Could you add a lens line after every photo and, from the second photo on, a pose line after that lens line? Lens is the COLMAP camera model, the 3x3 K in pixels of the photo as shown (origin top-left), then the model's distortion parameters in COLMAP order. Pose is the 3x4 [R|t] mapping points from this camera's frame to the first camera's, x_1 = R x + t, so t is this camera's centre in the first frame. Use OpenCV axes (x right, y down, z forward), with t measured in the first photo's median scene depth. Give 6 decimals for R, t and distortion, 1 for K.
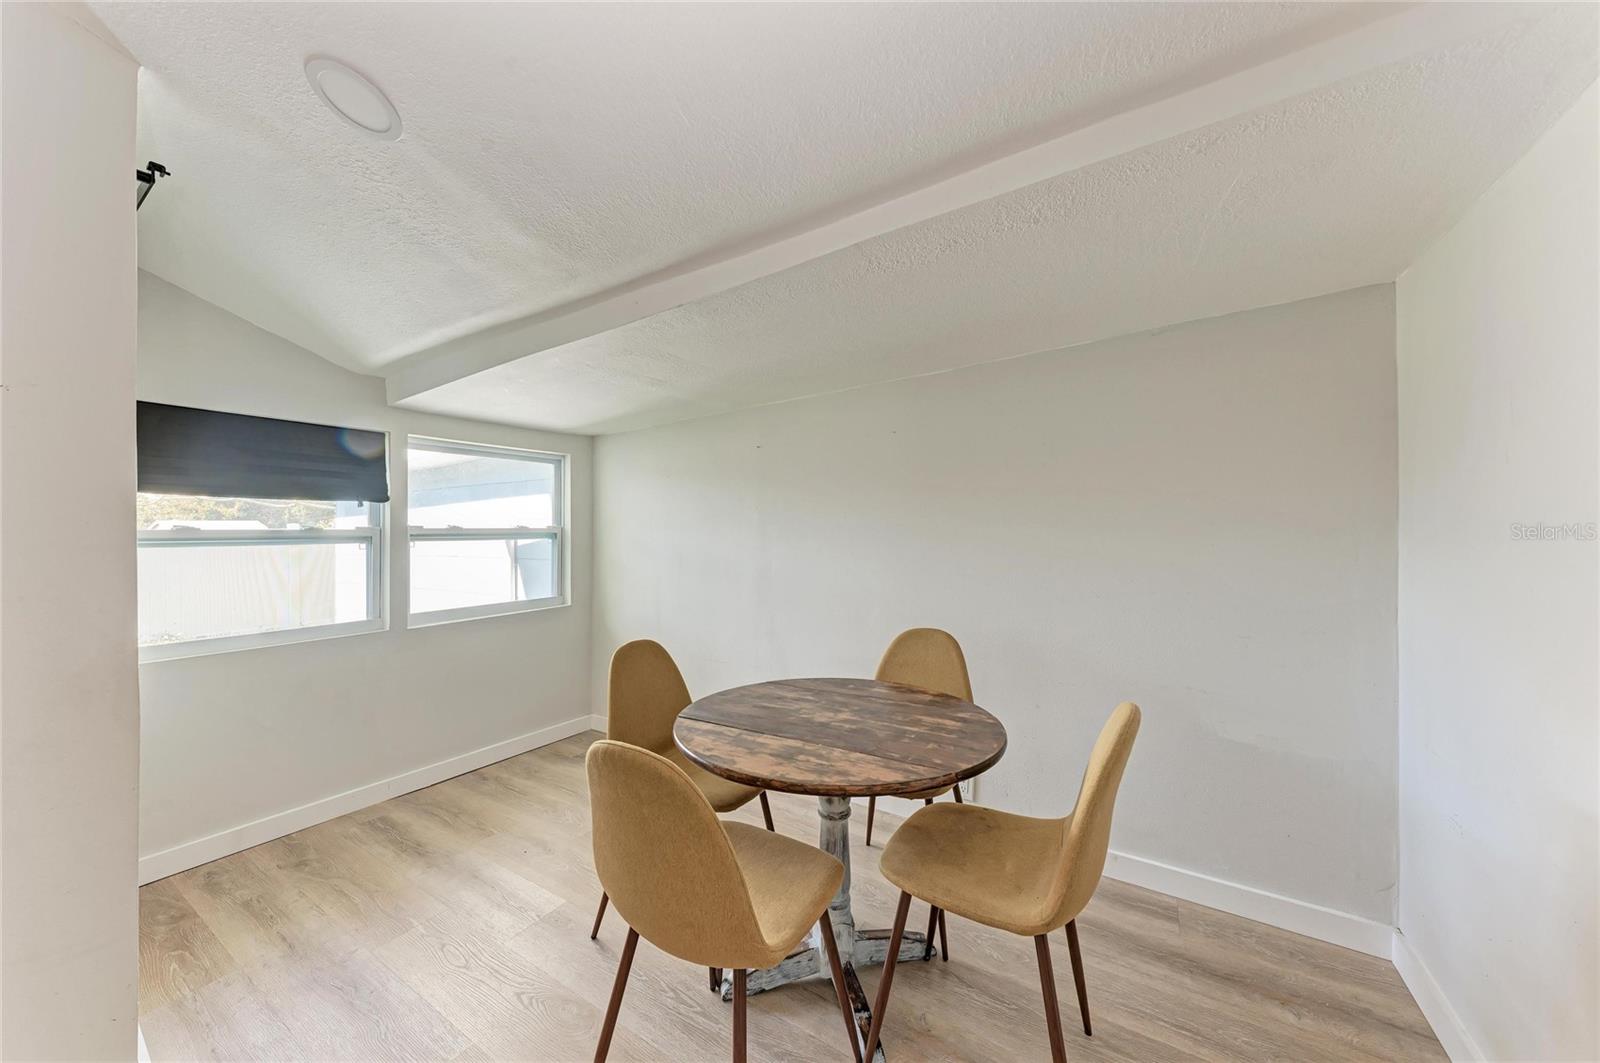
lens RADIAL K [[548.6, 0, 805.6], [0, 548.6, 524.0], [0, 0, 1]] dist [0.008879, -0.000435]
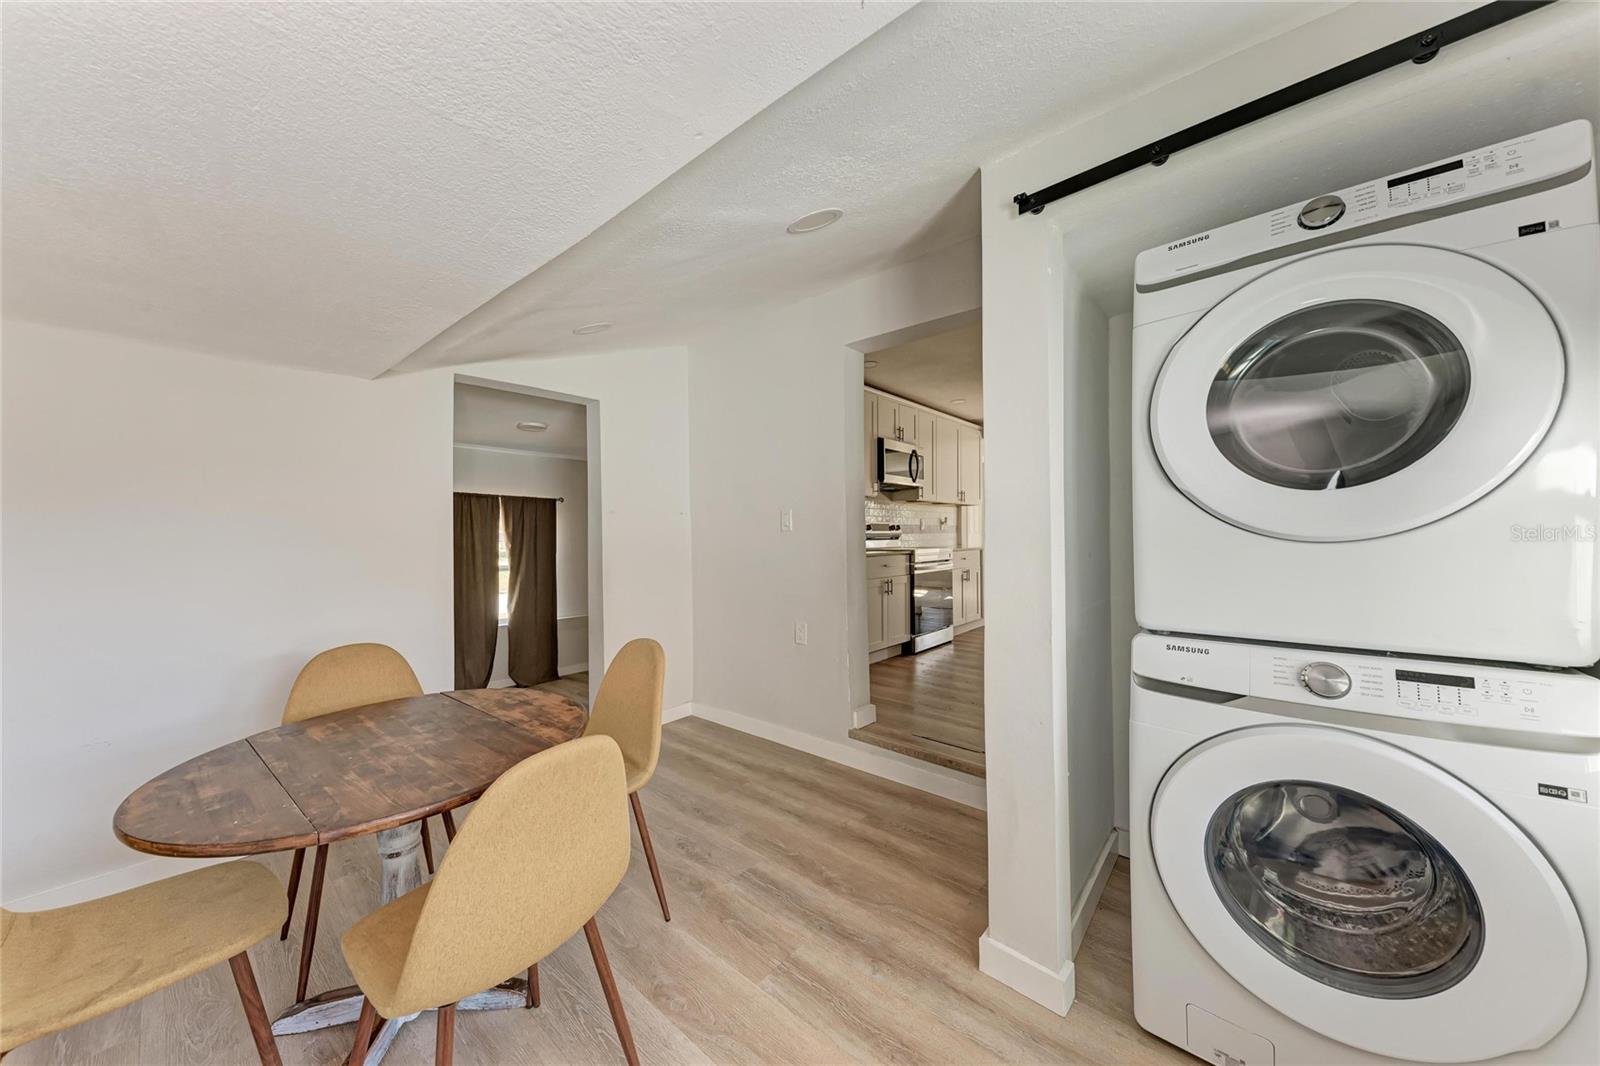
lens RADIAL K [[548.6, 0, 791.7], [0, 548.6, 535.4], [0, 0, 1]] dist [0.008879, -0.000435]
pose [[-0.984762, 0.015433, 0.173222, -0.708101], [0.011451, 0.999647, -0.023967, 0.038815], [-0.173531, -0.021619, -0.984591, 1.699726]]
